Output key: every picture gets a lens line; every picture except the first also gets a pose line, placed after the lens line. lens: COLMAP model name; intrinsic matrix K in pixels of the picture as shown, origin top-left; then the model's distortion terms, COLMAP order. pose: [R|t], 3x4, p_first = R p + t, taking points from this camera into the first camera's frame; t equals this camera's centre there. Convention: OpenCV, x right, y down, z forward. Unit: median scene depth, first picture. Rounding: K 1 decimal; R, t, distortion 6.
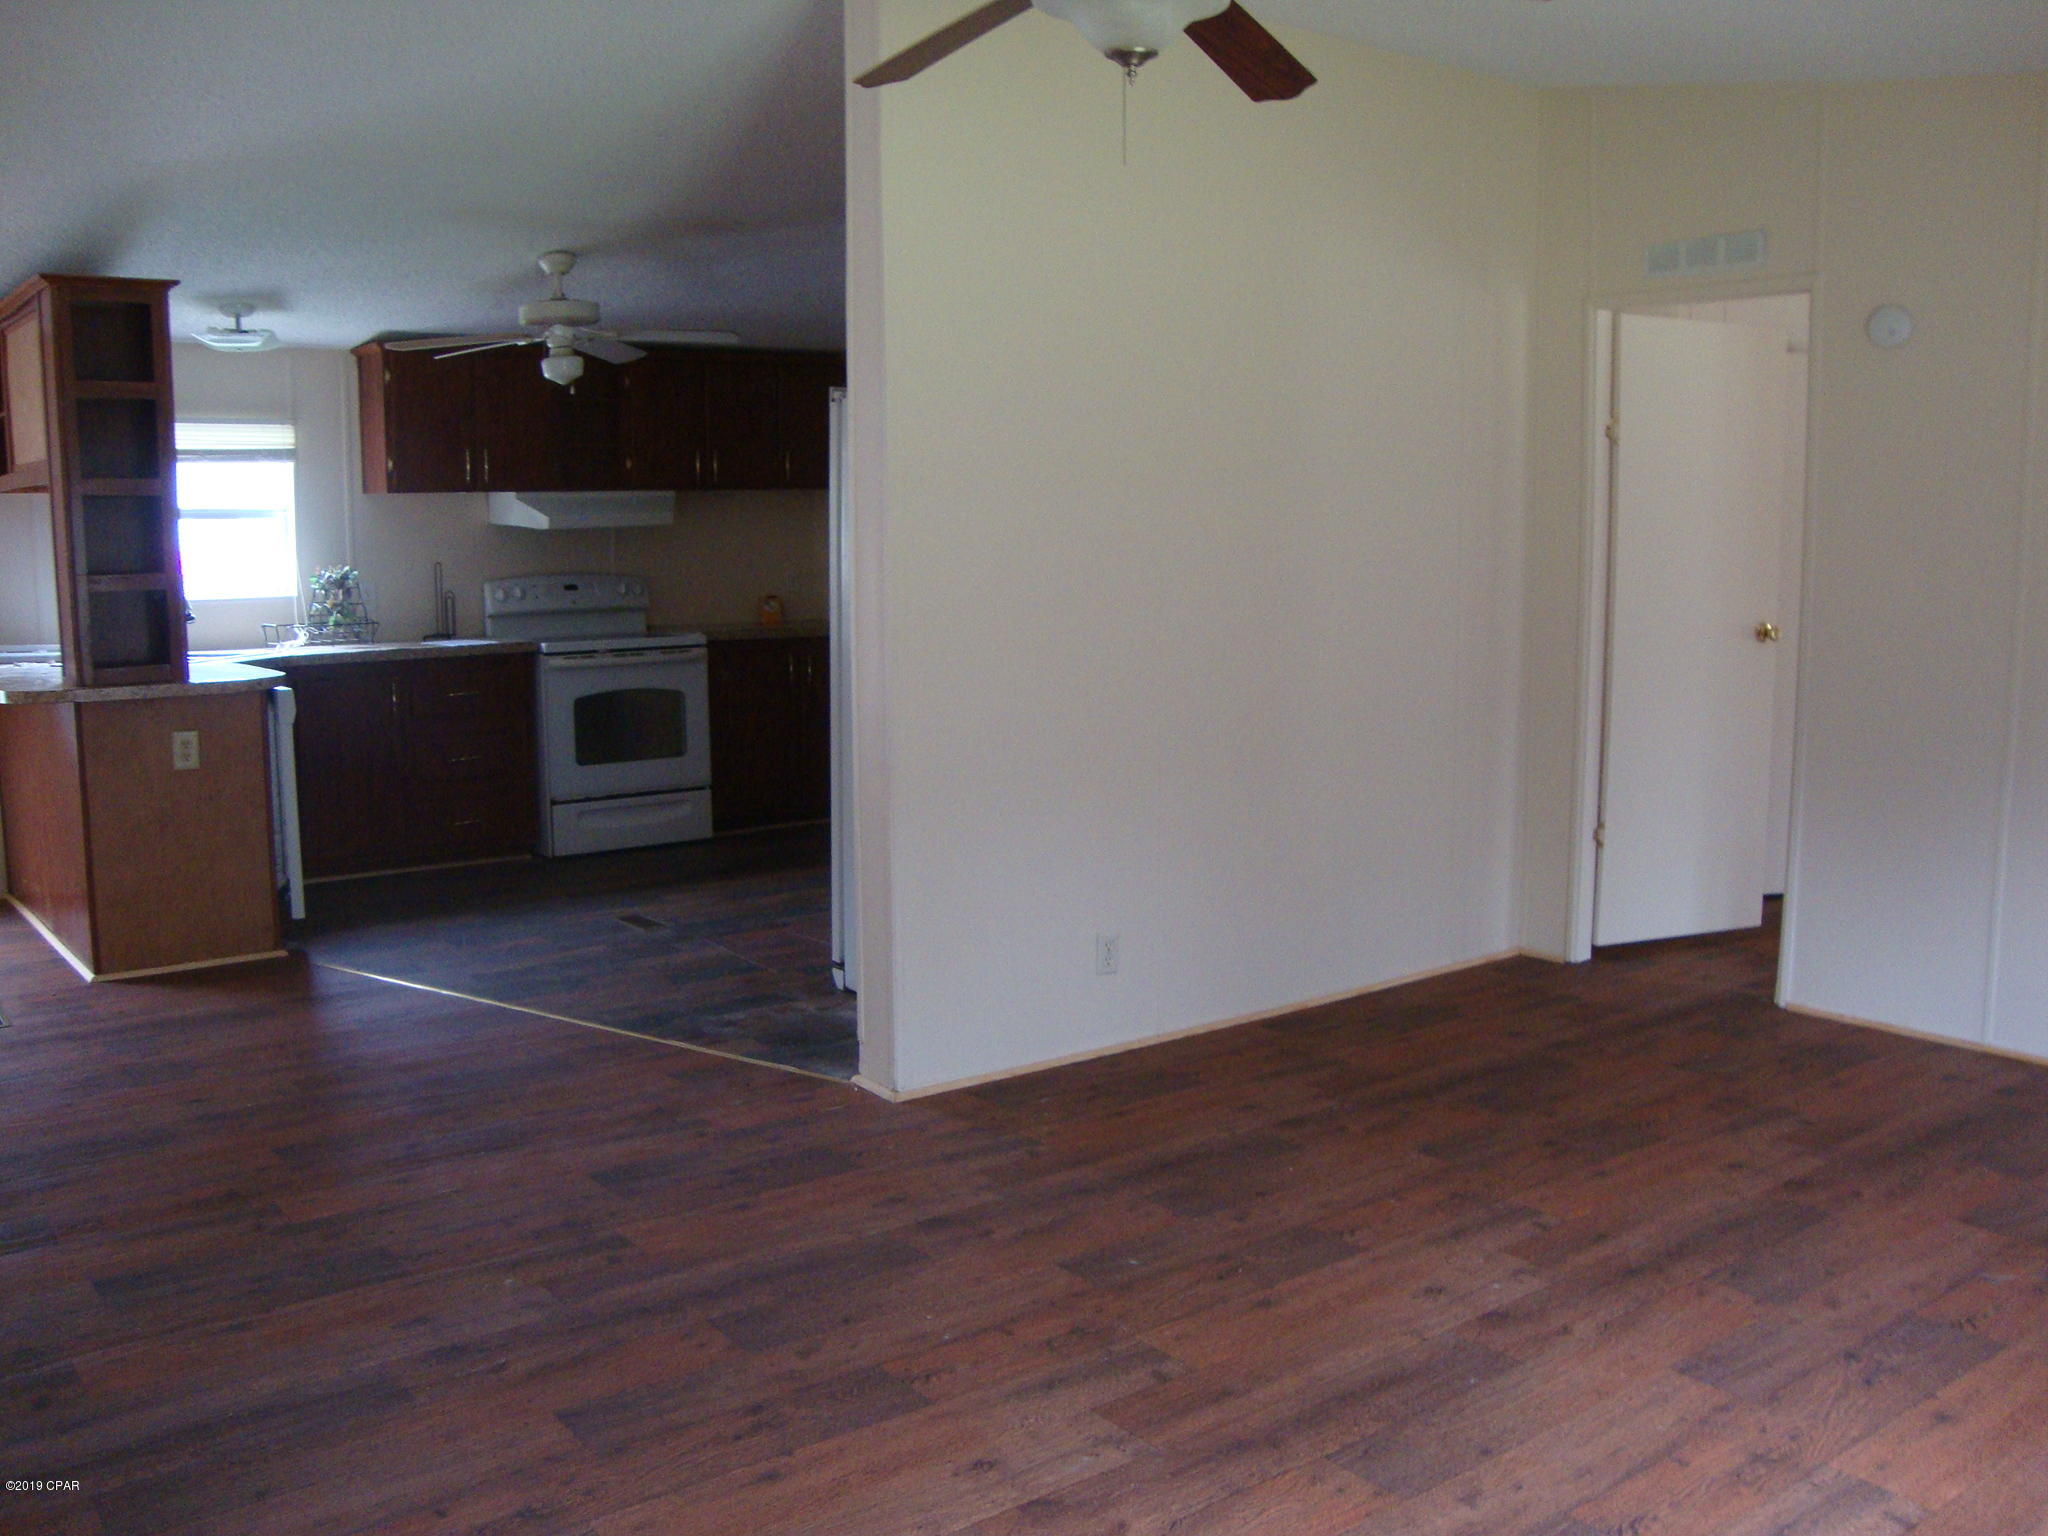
lens RADIAL K [[1837.6, 0, 1024.0], [0, 1837.6, 768.0], [0, 0, 1]] dist [-0.199874, 0.225269]
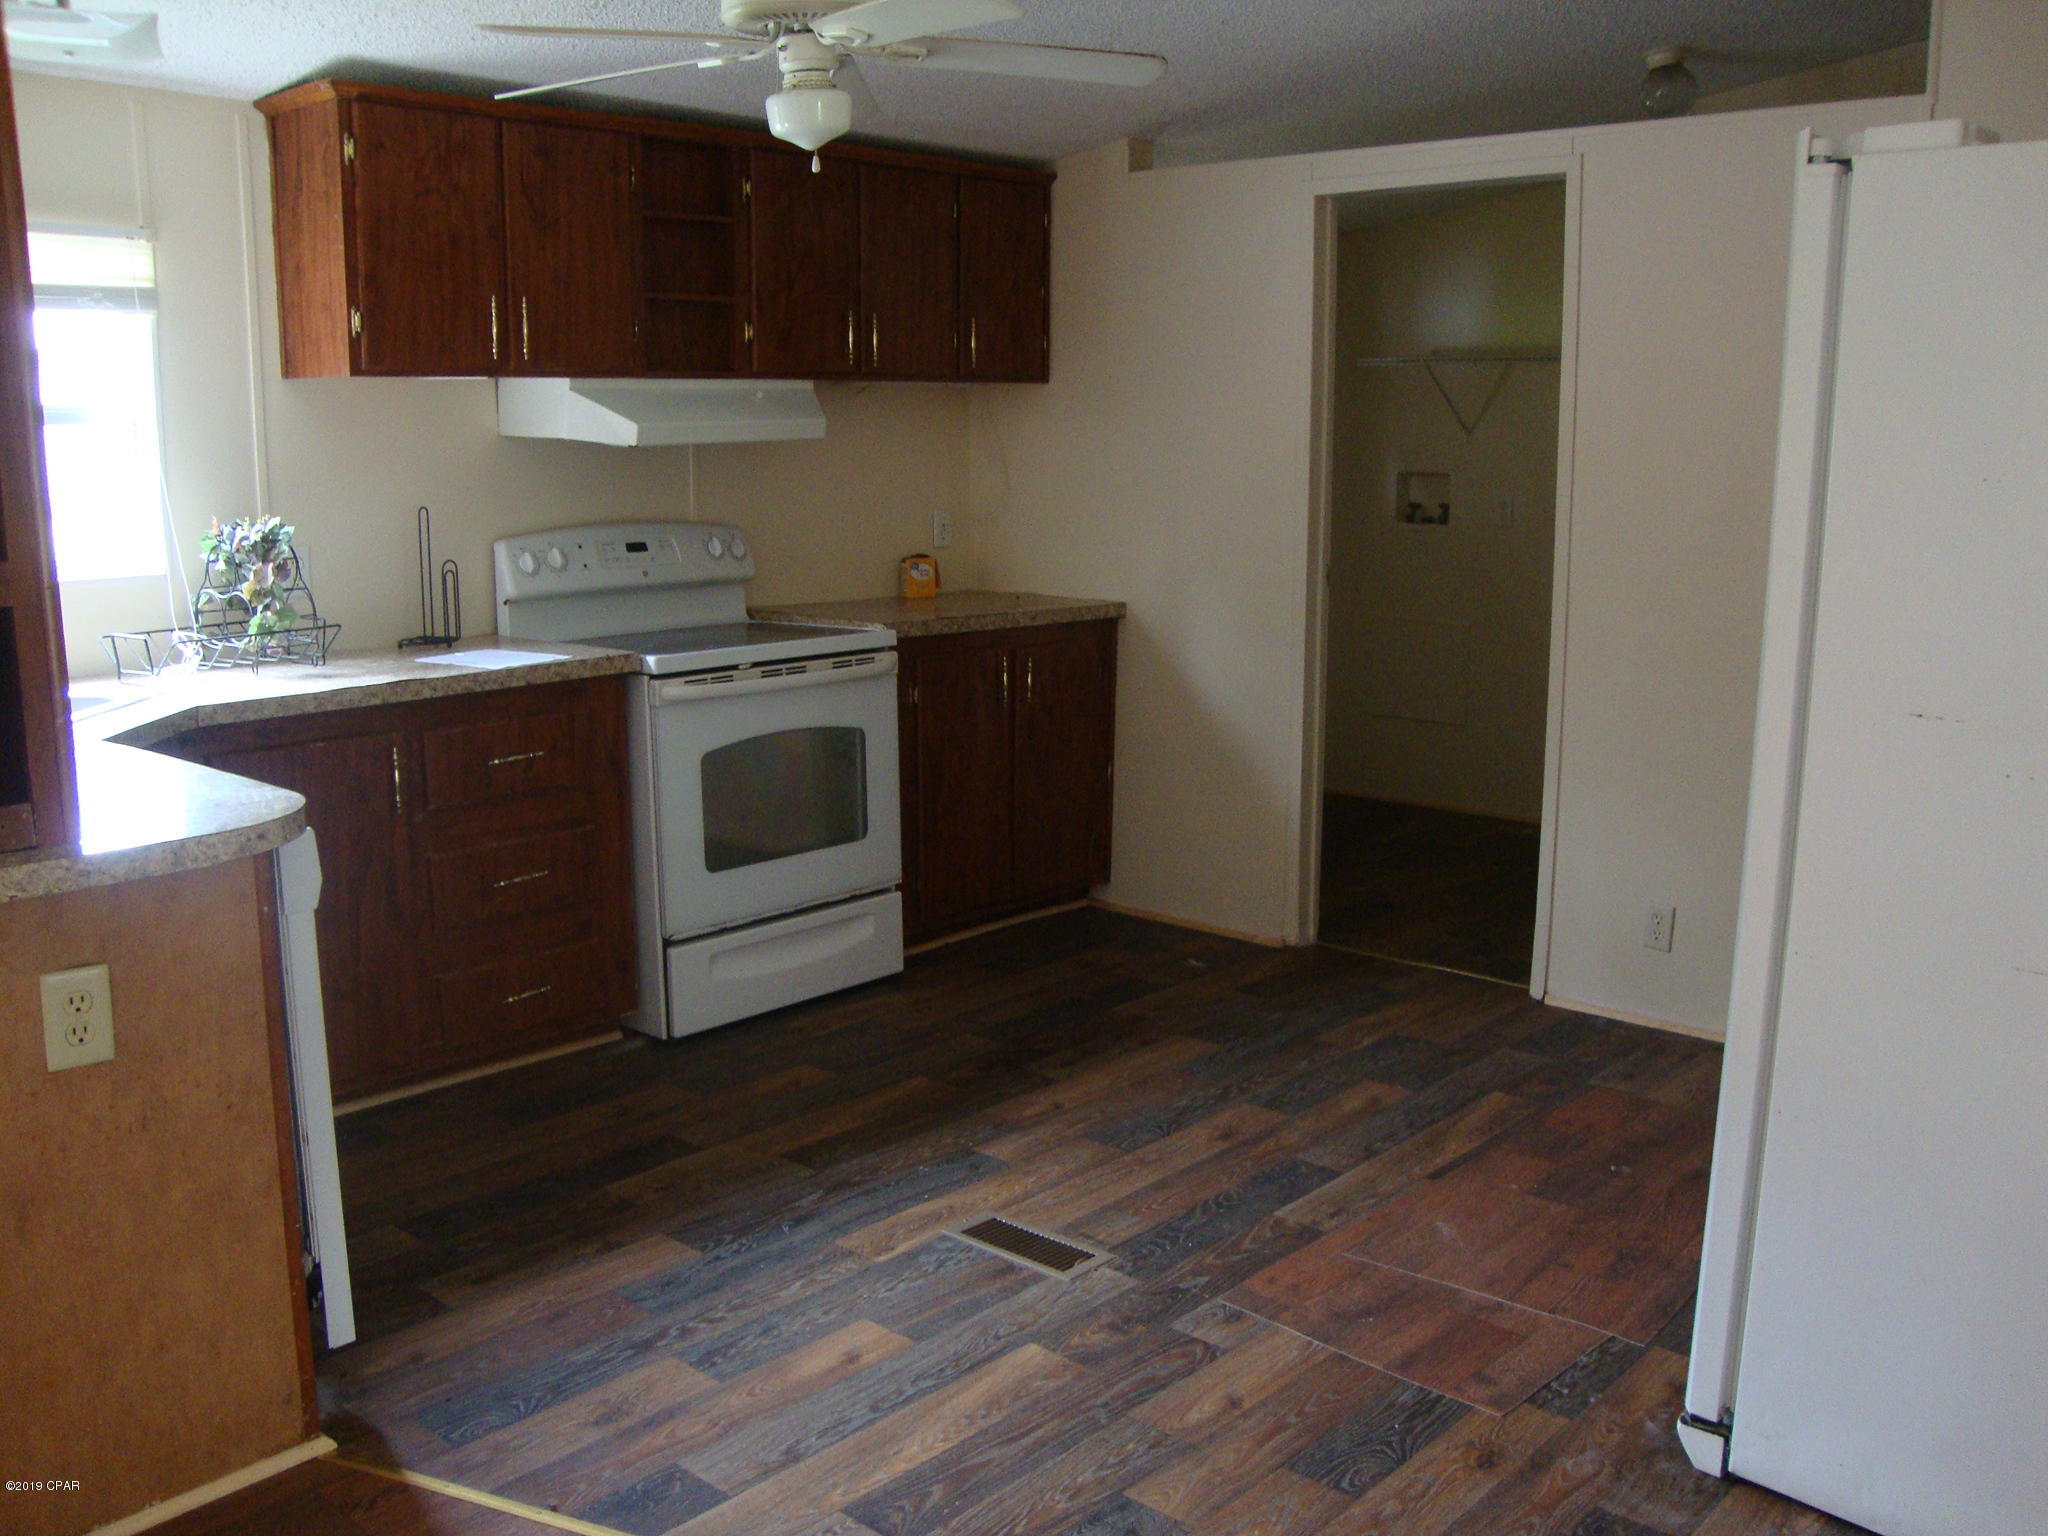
lens RADIAL K [[1837.6, 0, 1024.0], [0, 1837.6, 768.0], [0, 0, 1]] dist [-0.199874, 0.225269]
pose [[0.983867, -0.027022, 0.176851, -0.250102], [0.018625, 0.998627, 0.048967, -0.059523], [-0.177931, -0.044883, 0.983019, 0.437405]]
